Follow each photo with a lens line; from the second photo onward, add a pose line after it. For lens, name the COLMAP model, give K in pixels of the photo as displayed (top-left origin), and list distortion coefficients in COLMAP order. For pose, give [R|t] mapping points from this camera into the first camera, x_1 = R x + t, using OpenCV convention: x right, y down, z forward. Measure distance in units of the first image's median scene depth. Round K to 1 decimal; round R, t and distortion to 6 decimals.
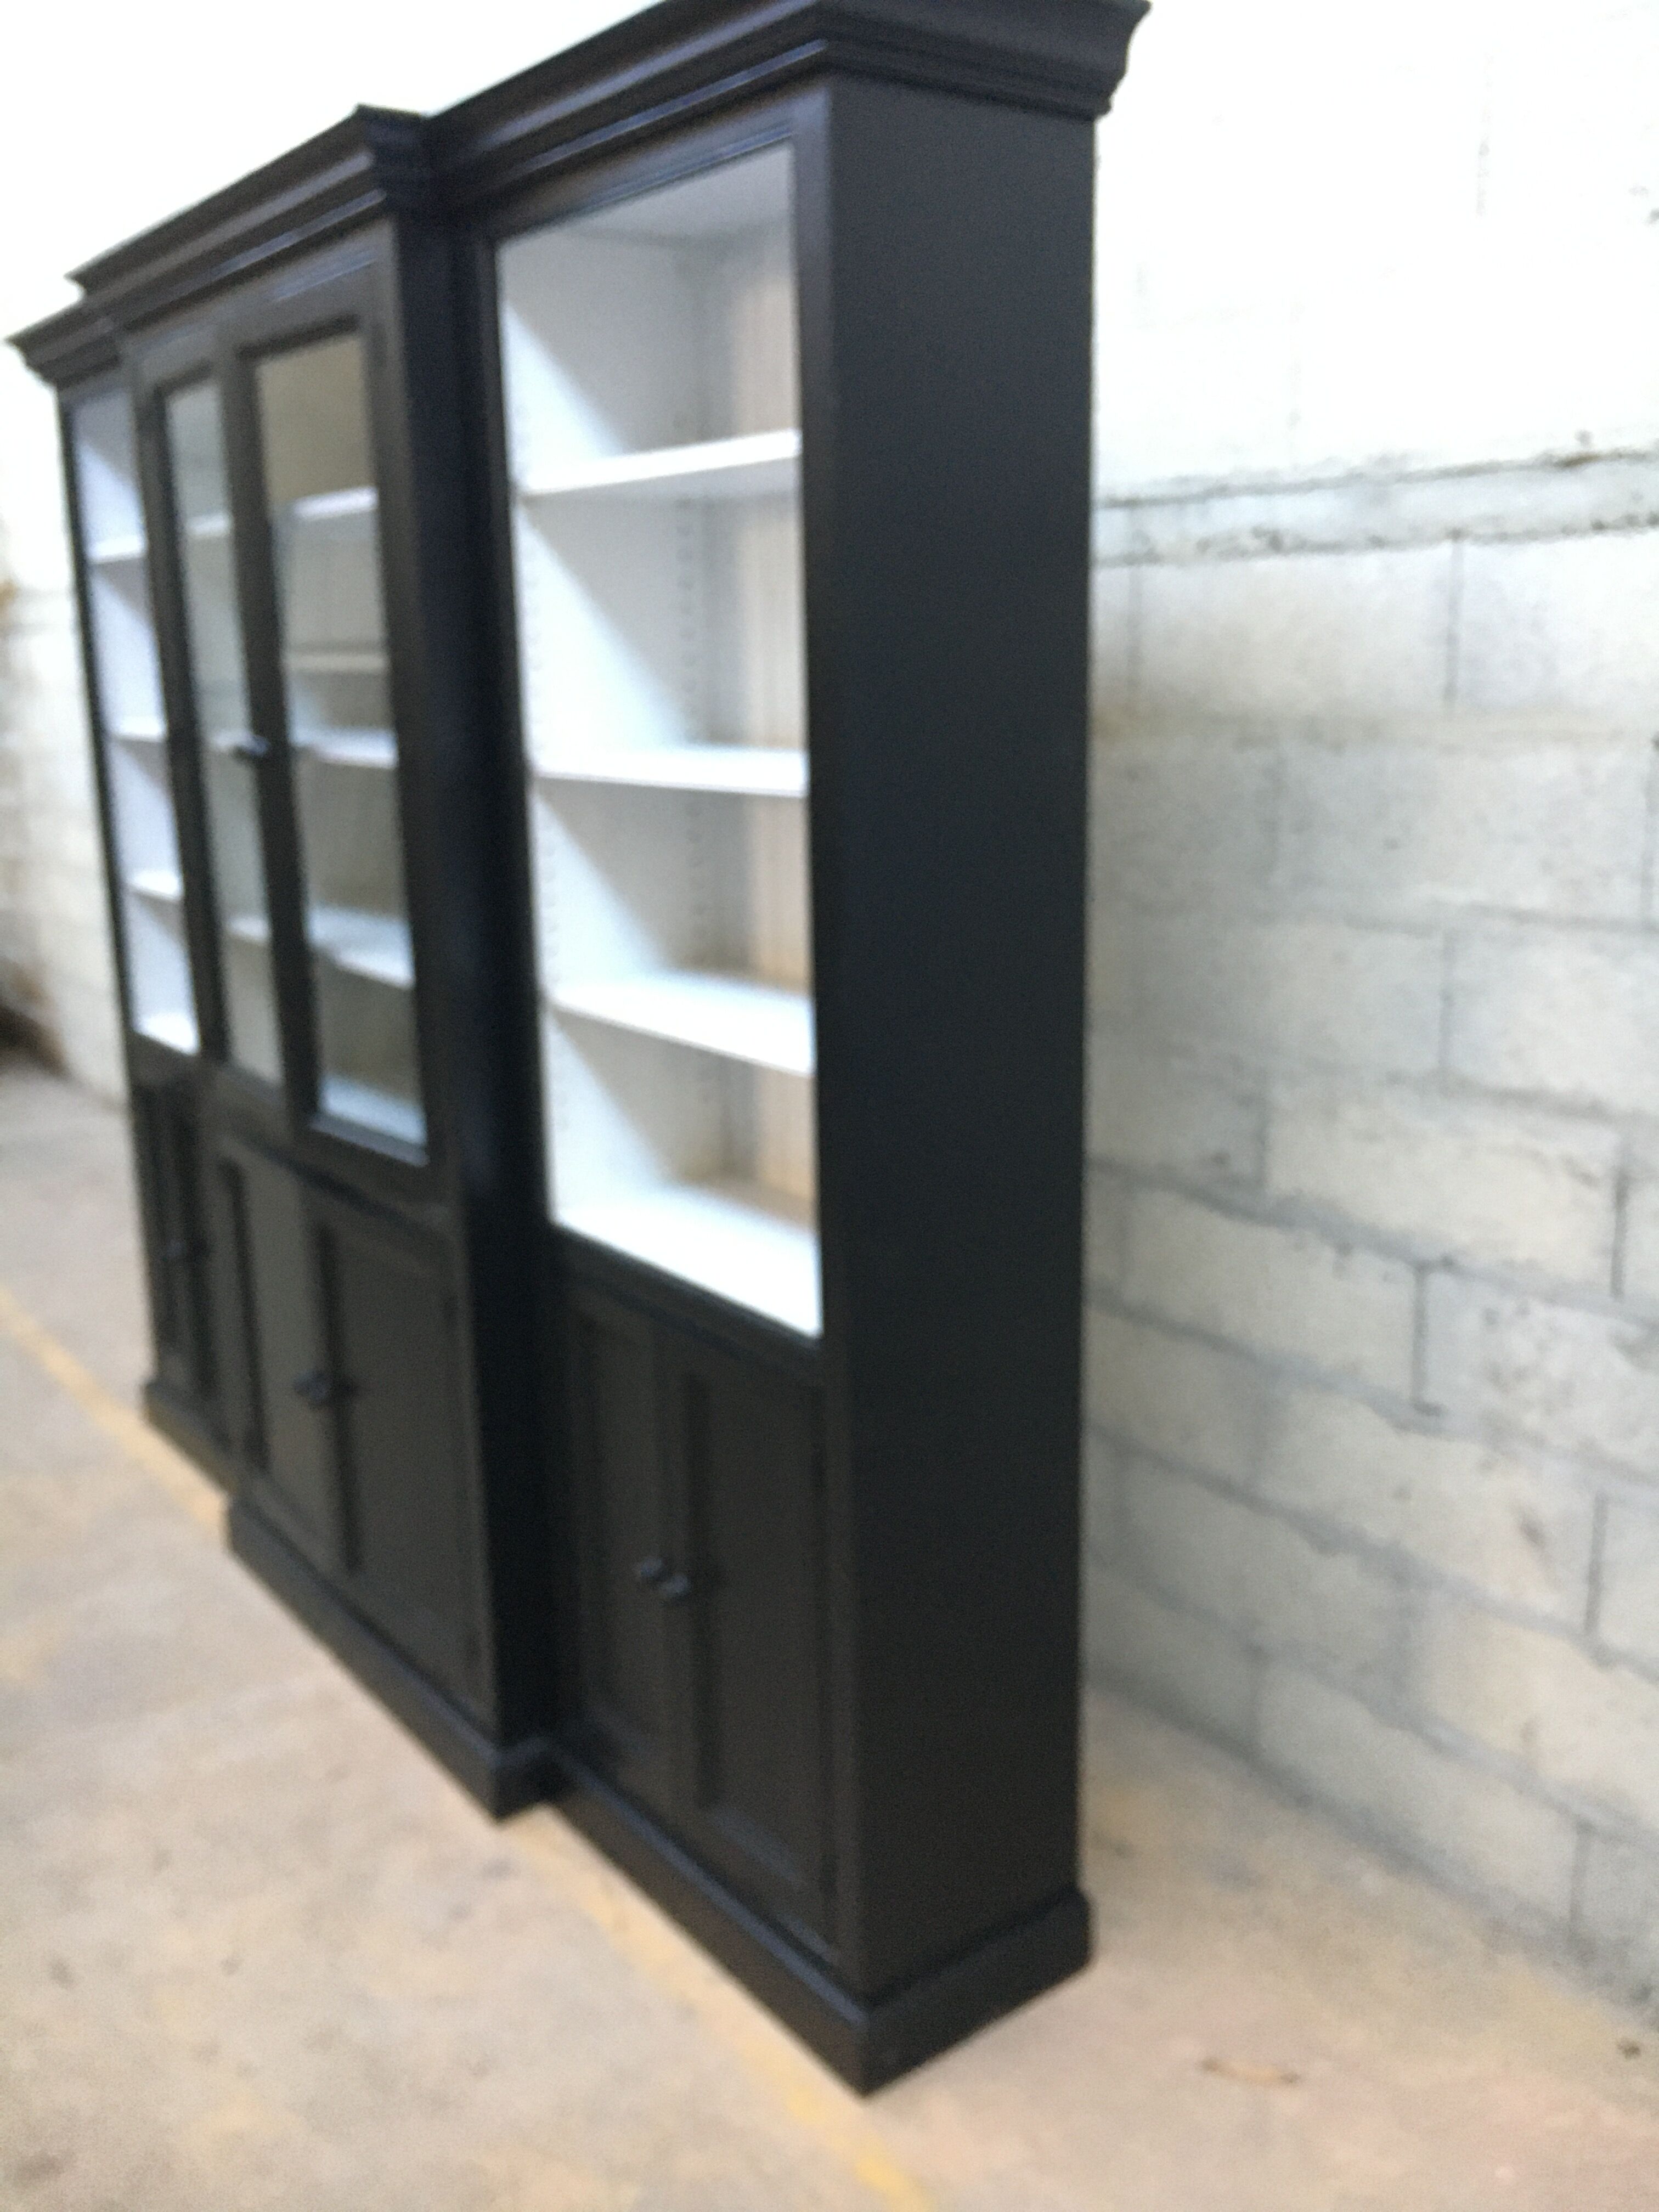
lens RADIAL K [[1880.5, 0, 829.5], [0, 1880.5, 1106.0], [0, 0, 1]] dist [-0.004256, -0.003599]
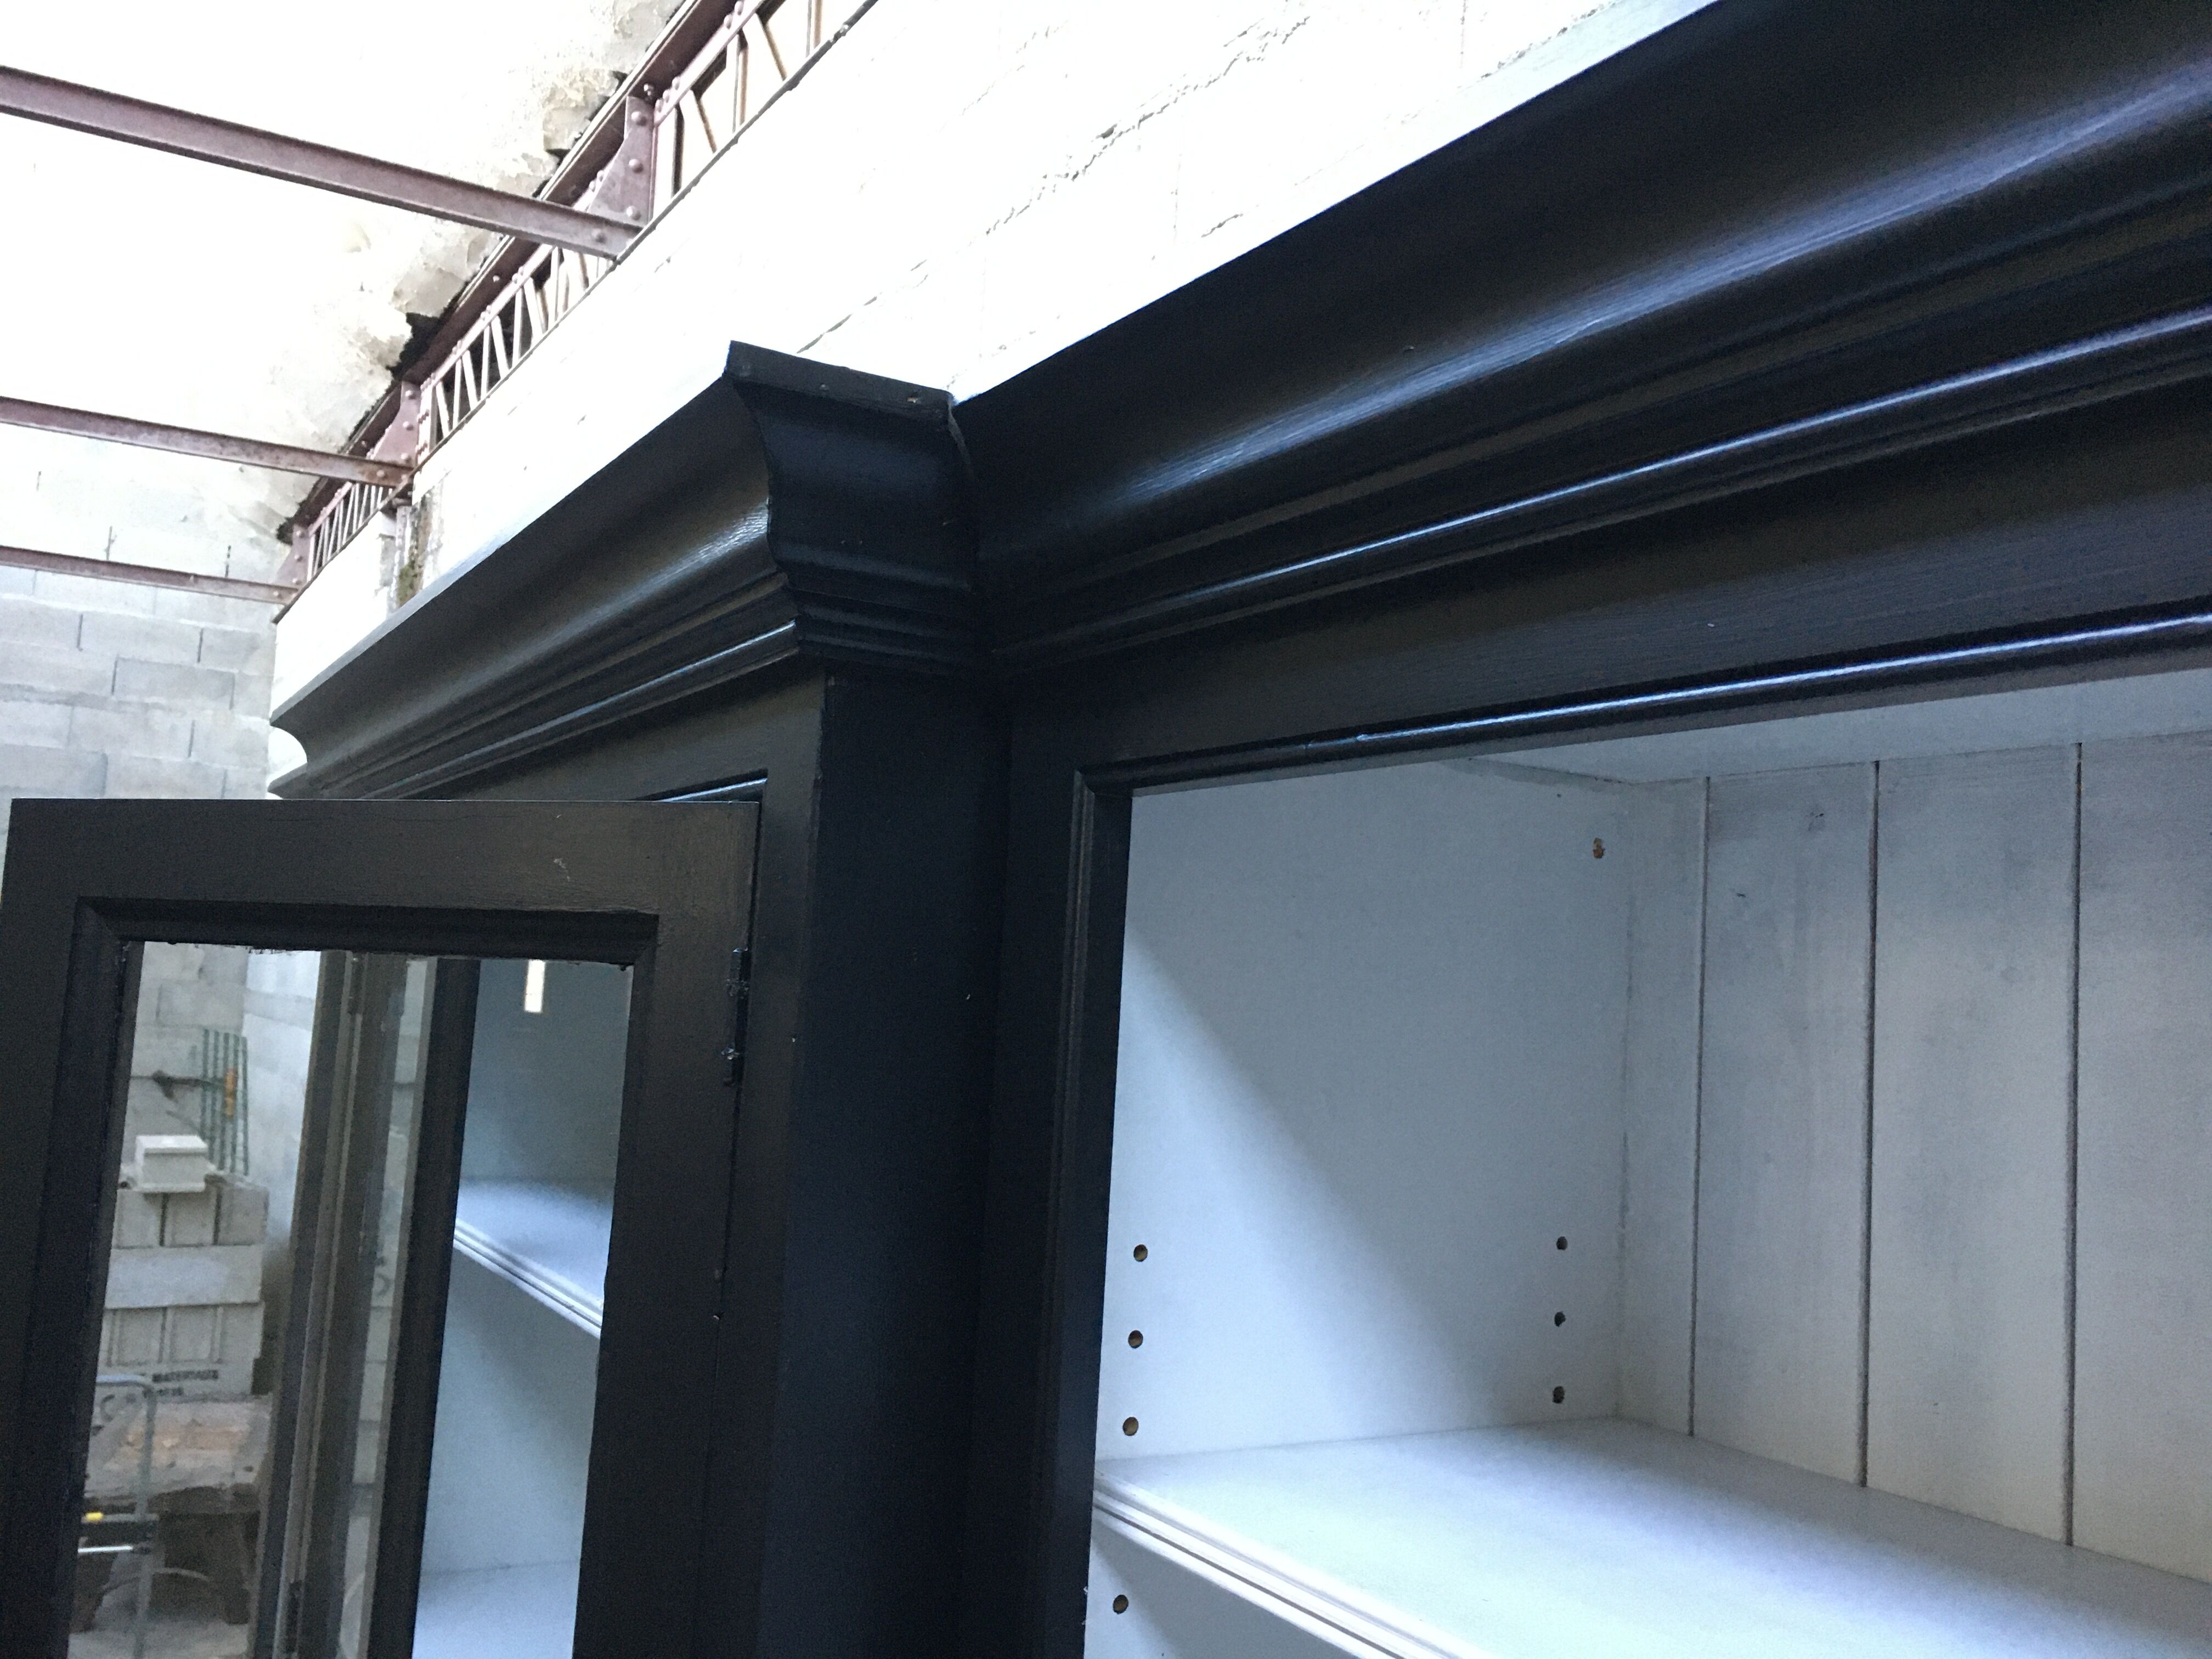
lens RADIAL K [[1880.5, 0, 1106.0], [0, 1880.5, 829.5], [0, 0, 1]] dist [-0.004256, -0.003599]
pose [[0.990600, 0.066248, -0.119678, -0.145090], [-0.102849, 0.937541, -0.332324, -0.351834], [0.090188, 0.341509, 0.935541, 0.718506]]
